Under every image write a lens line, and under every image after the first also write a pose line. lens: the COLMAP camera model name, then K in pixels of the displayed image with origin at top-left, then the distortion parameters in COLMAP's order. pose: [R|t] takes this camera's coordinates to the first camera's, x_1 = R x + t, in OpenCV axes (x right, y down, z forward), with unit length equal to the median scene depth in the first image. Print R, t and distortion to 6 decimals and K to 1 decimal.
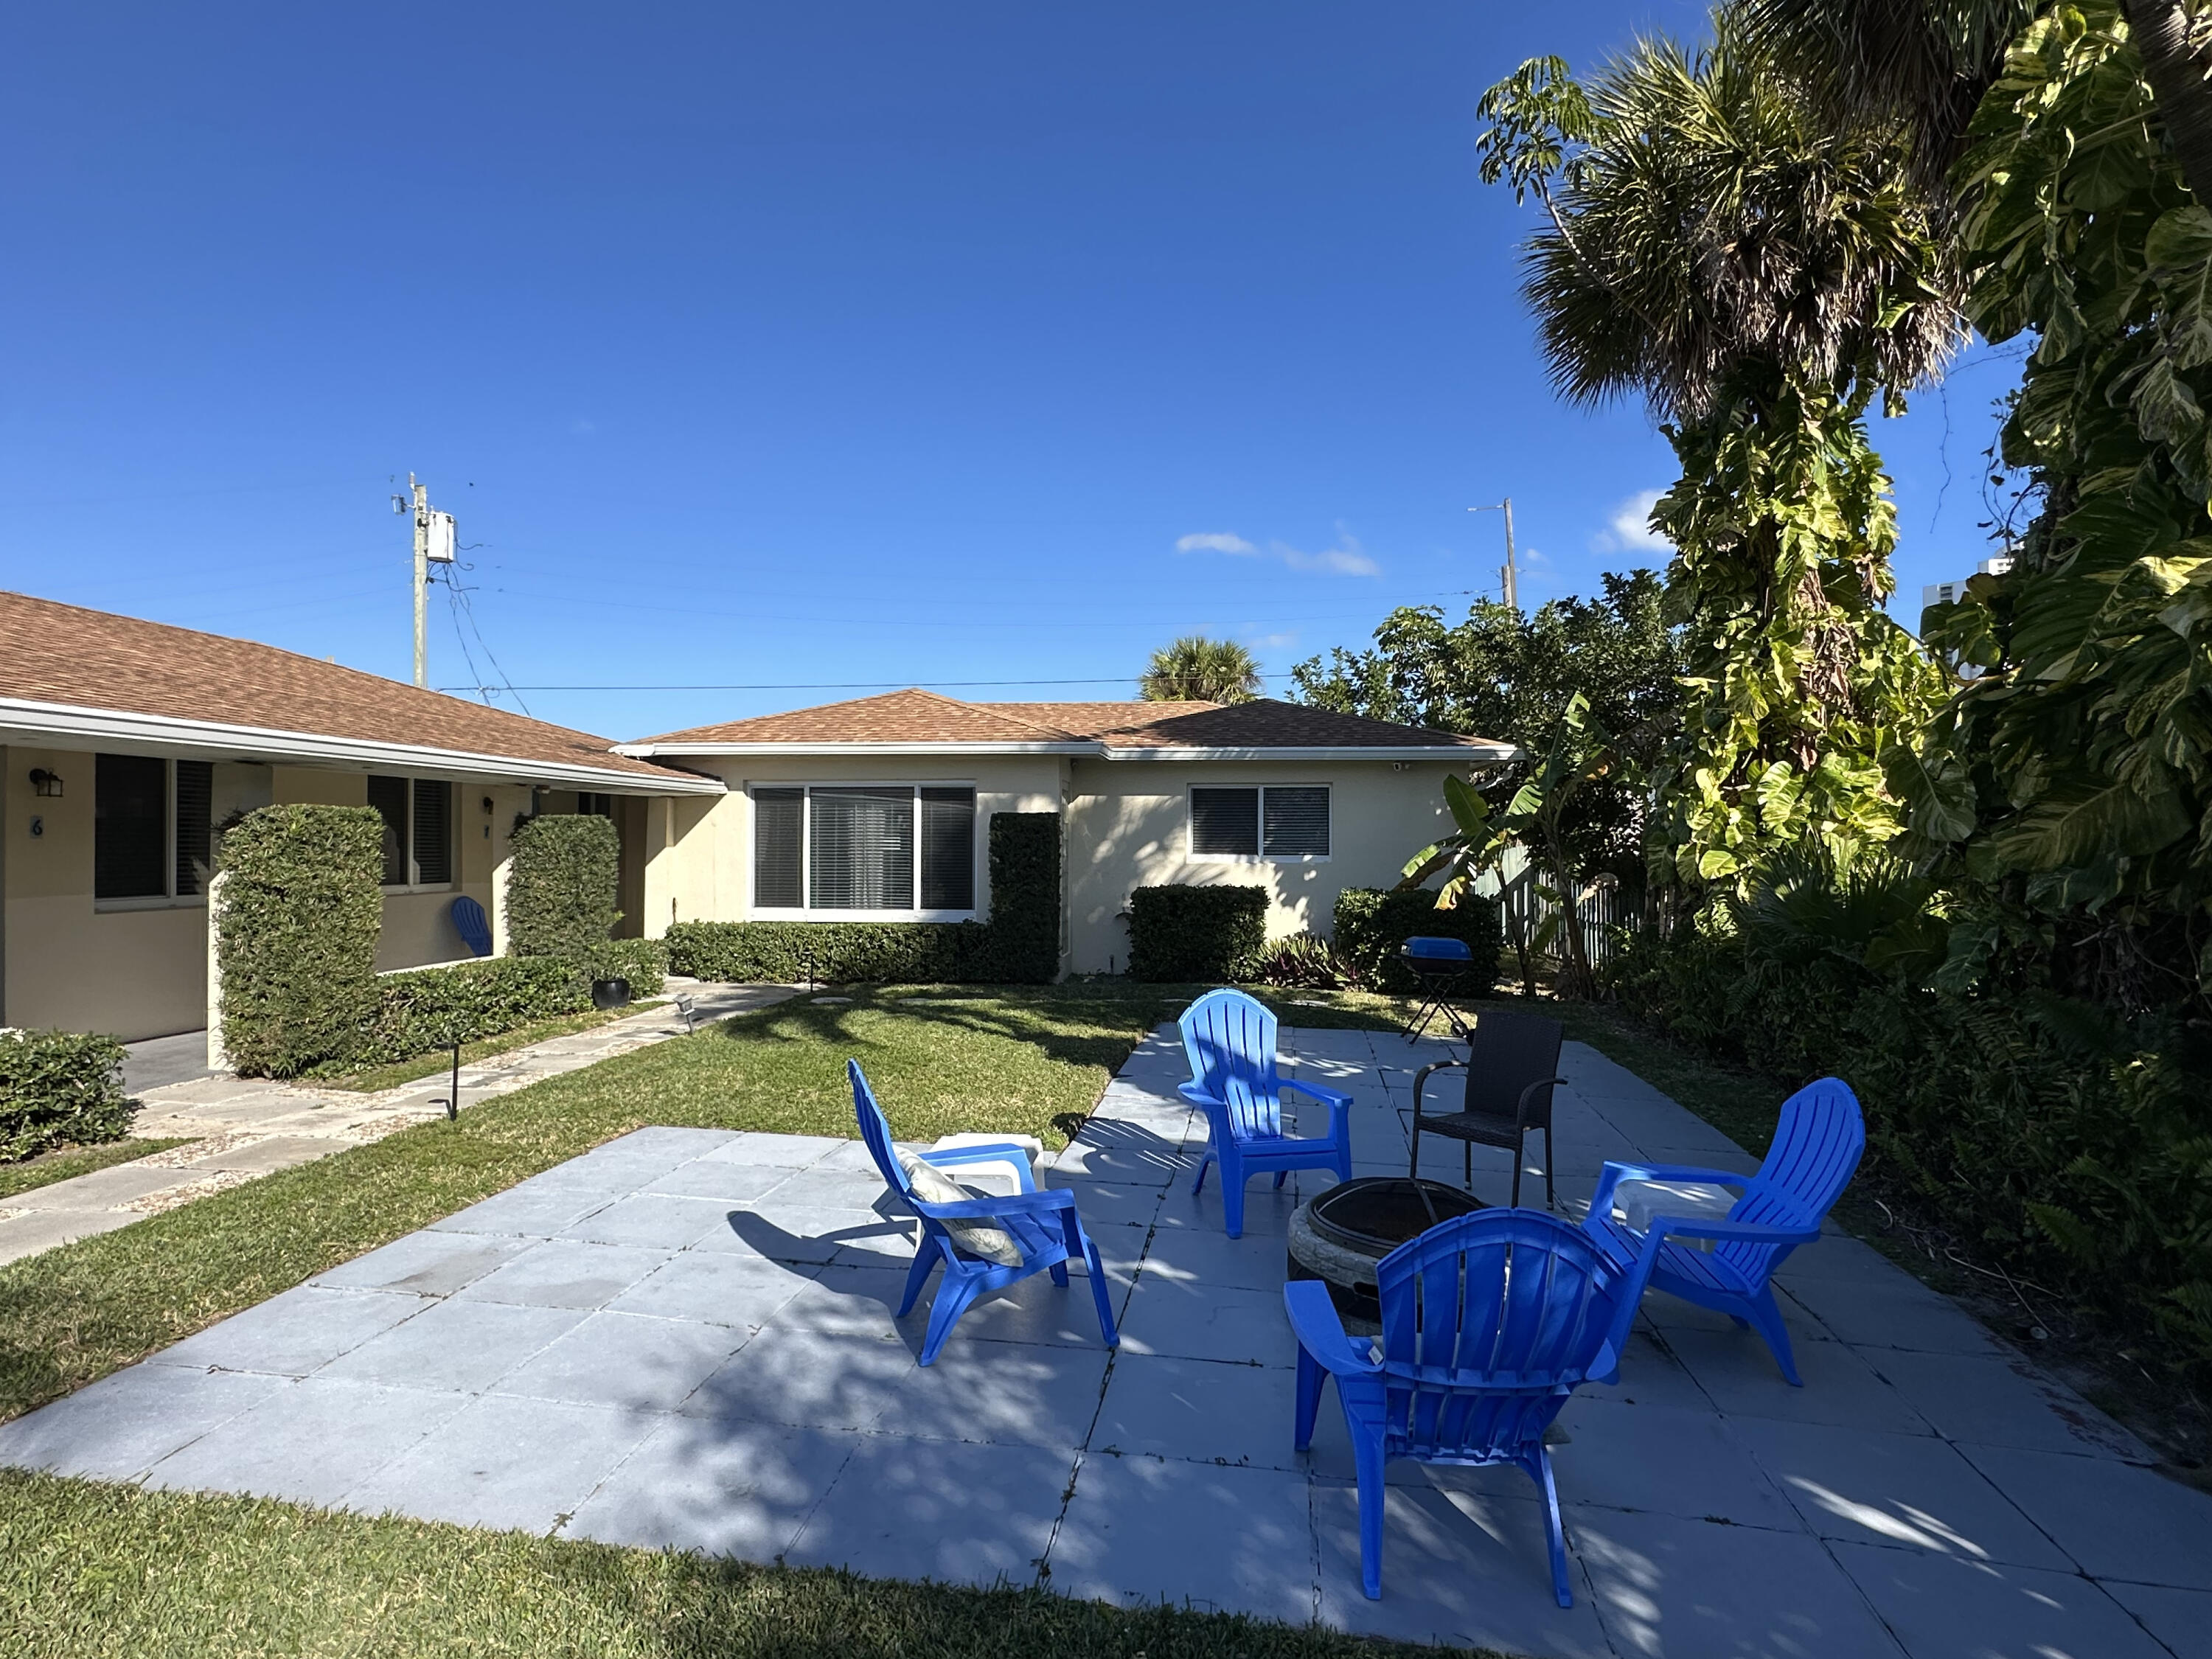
lens RADIAL K [[1163.8, 0, 1106.0], [0, 1163.8, 829.5], [0, 0, 1]] dist [-0.002379, 0.001359]
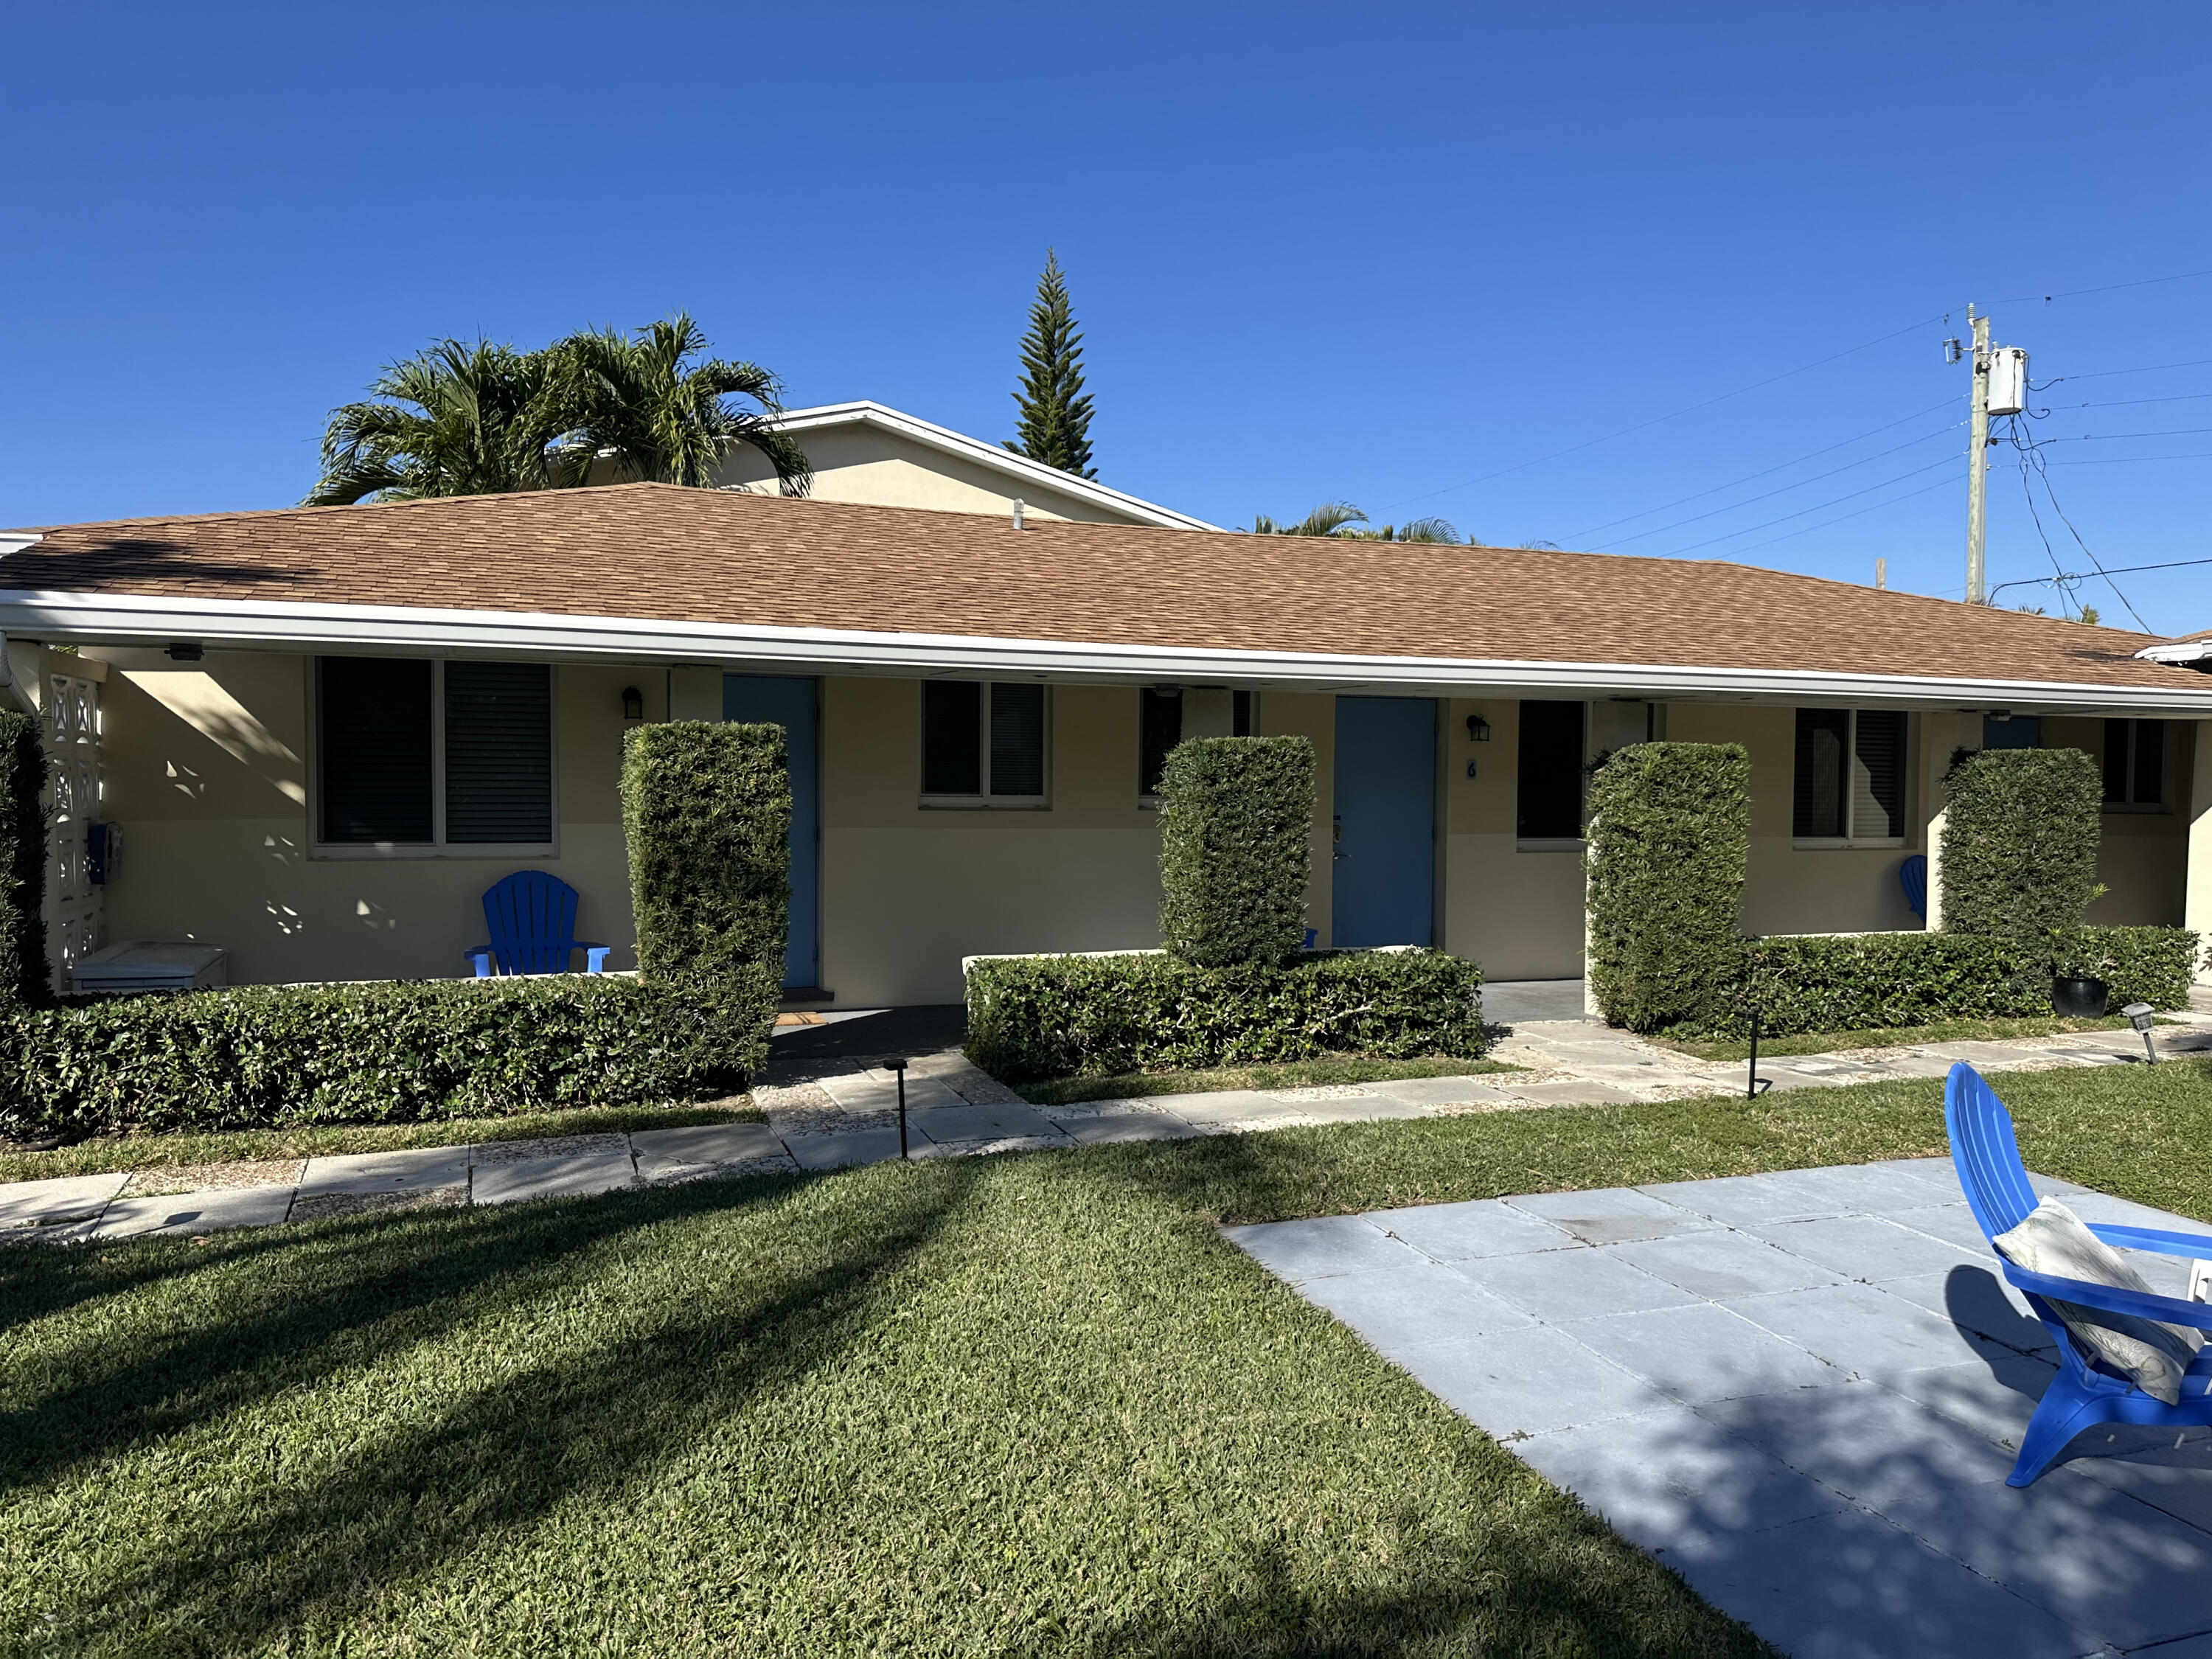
lens RADIAL K [[1563.5, 0, 1089.3], [0, 1563.5, 846.0], [0, 0, 1]] dist [0.050898, -0.063583]
pose [[0.459143, 0.037686, -0.887563, 0.140118], [0.002085, 0.999051, 0.043498, 0.003496], [0.888360, -0.021822, 0.458629, 0.009563]]
